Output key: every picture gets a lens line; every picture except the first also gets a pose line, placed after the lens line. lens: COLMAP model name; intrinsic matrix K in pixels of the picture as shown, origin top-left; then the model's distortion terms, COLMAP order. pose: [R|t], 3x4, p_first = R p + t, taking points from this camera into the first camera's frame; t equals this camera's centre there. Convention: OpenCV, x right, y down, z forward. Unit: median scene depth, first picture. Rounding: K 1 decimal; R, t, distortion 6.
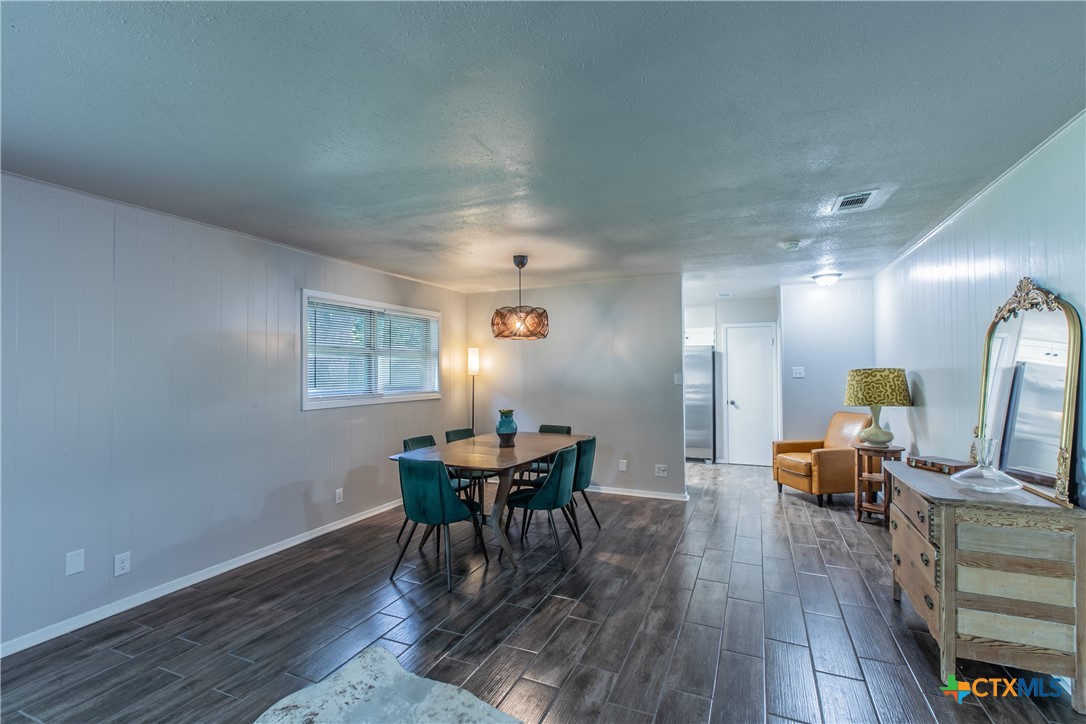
lens RADIAL K [[487.5, 0, 540.3], [0, 487.5, 356.9], [0, 0, 1]] dist [-0.017874, 0.000190]
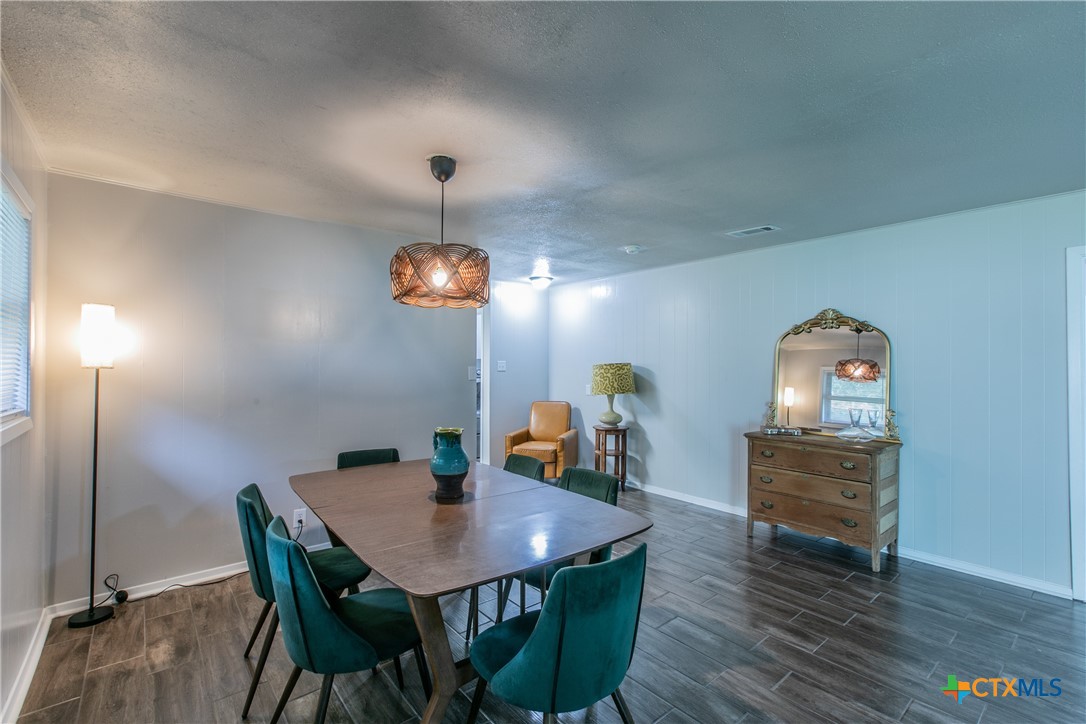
lens RADIAL K [[487.5, 0, 540.3], [0, 487.5, 356.9], [0, 0, 1]] dist [-0.017874, 0.000190]
pose [[0.447635, 0.020396, 0.893984, -0.431907], [-0.035595, 0.999354, -0.004977, 0.019090], [-0.893508, -0.029594, 0.448071, 0.552640]]
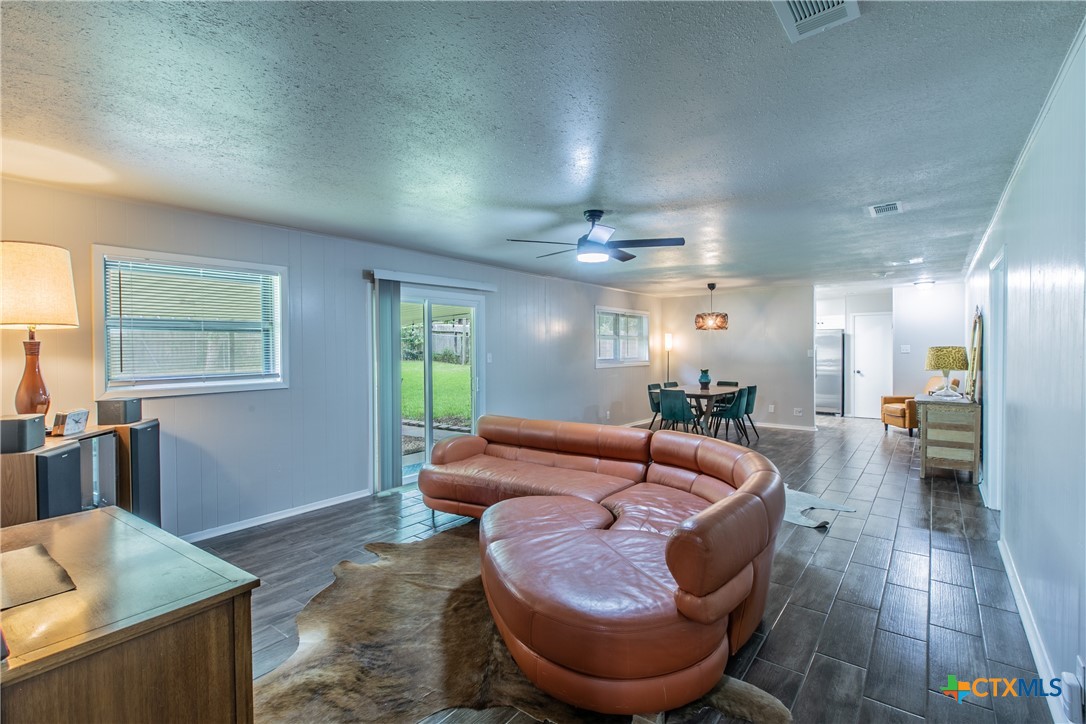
lens RADIAL K [[487.5, 0, 540.3], [0, 487.5, 356.9], [0, 0, 1]] dist [-0.017874, 0.000190]
pose [[0.966341, 0.004228, -0.257231, -0.162472], [0.007799, 0.998924, 0.045720, -0.021560], [0.257148, -0.046187, 0.965268, -0.759922]]
